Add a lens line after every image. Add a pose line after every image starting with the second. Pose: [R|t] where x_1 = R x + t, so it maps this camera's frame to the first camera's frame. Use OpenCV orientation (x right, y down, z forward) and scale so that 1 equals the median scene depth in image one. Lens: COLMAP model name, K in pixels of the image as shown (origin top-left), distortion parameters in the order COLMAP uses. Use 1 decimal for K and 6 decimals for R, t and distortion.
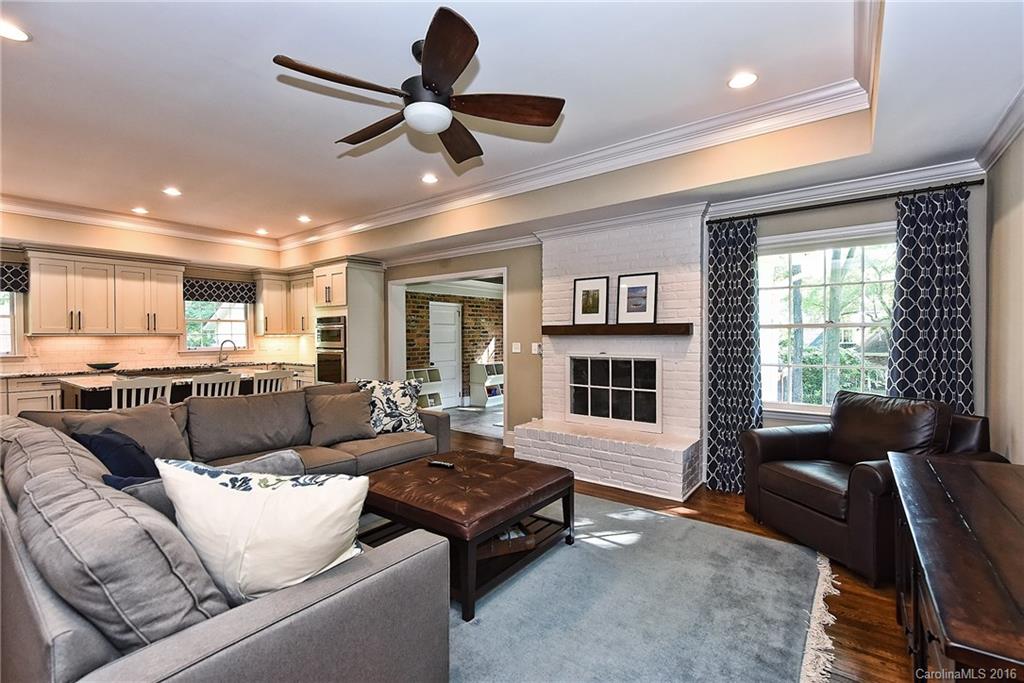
lens RADIAL K [[452.9, 0, 512.0], [0, 452.9, 341.5], [0, 0, 1]] dist [-0.001438, -0.000376]
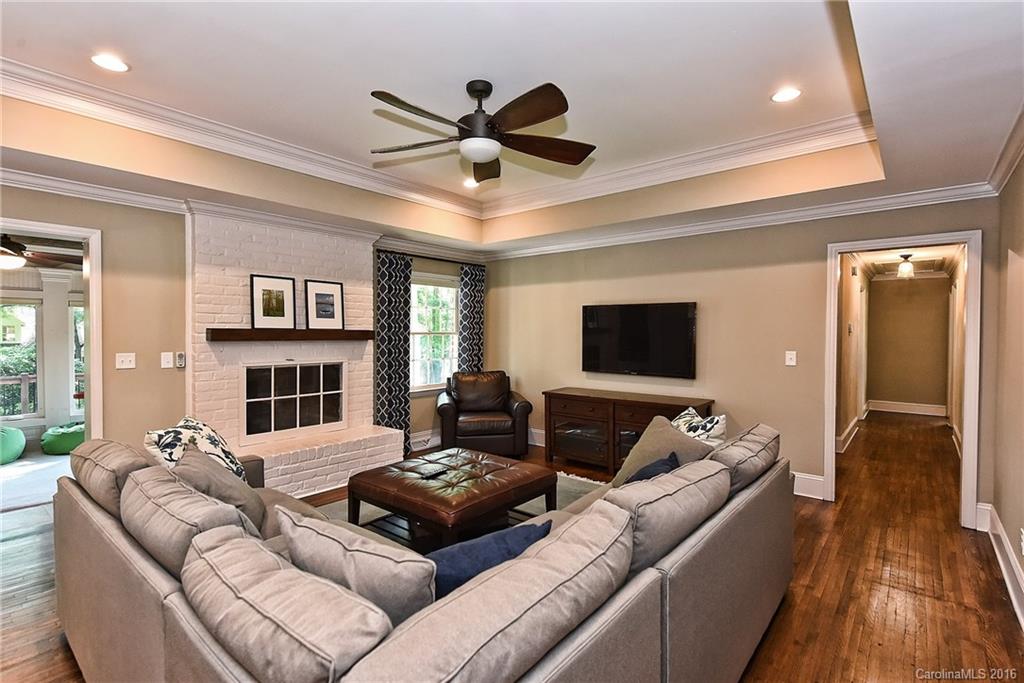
lens RADIAL K [[479.8, 0, 512.0], [0, 479.8, 341.5], [0, 0, 1]] dist [0.002697, 0.000316]
pose [[0.052868, -0.013839, 0.998506, -0.841400], [0.008399, 0.999875, 0.013413, -0.023895], [-0.998566, 0.007678, 0.052978, 0.542699]]
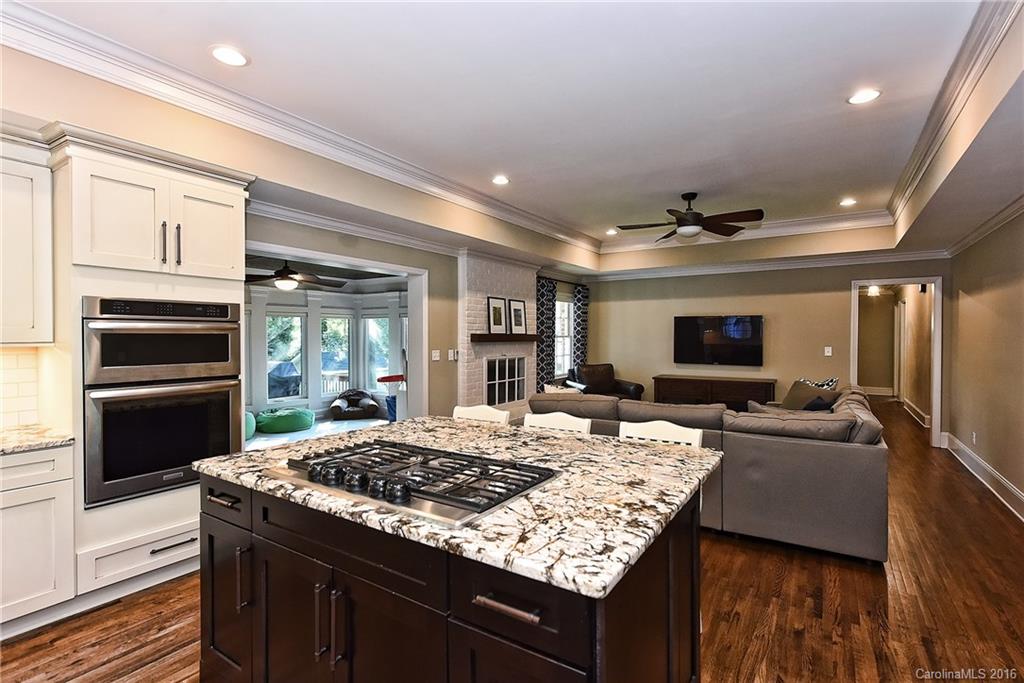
lens RADIAL K [[479.8, 0, 512.0], [0, 479.8, 341.5], [0, 0, 1]] dist [0.002697, 0.000316]
pose [[-0.063753, -0.007999, 0.997934, -1.346268], [0.012608, 0.999882, 0.008820, -0.030546], [-0.997886, 0.013144, -0.063645, 1.178428]]
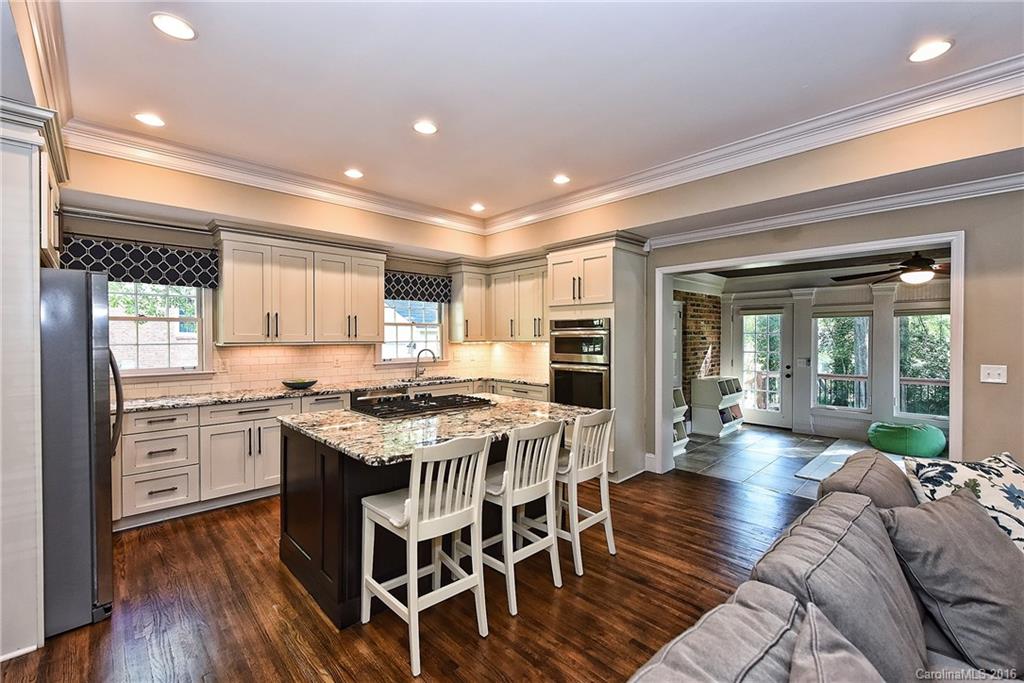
lens RADIAL K [[430.6, 0, 507.2], [0, 430.6, 339.7], [0, 0, 1]] dist [0.001511, 0.000227]
pose [[0.986984, 0.005380, -0.160729, -0.647592], [-0.006194, 0.999970, -0.004565, -0.029439], [0.160699, 0.005501, 0.986988, 0.497499]]
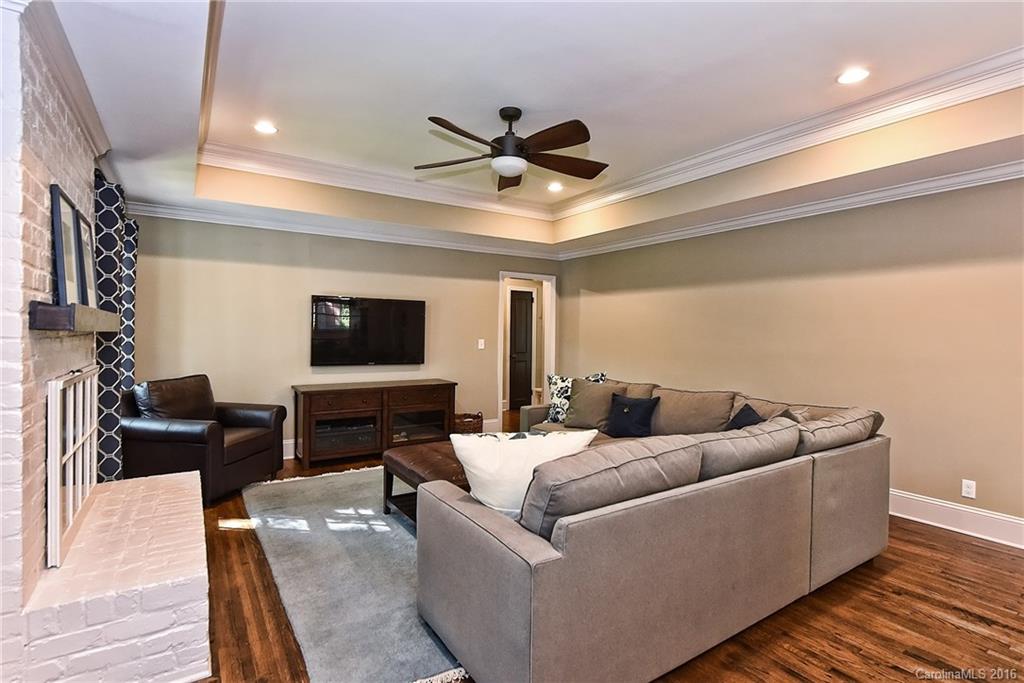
lens RADIAL K [[507.7, 0, 512.0], [0, 507.7, 341.5], [0, 0, 1]] dist [0.001754, 0.000215]
pose [[-0.940926, -0.012542, 0.338379, -0.422134], [-0.003245, 0.999602, 0.028028, -0.022825], [-0.338596, 0.025274, -0.940592, 1.477982]]
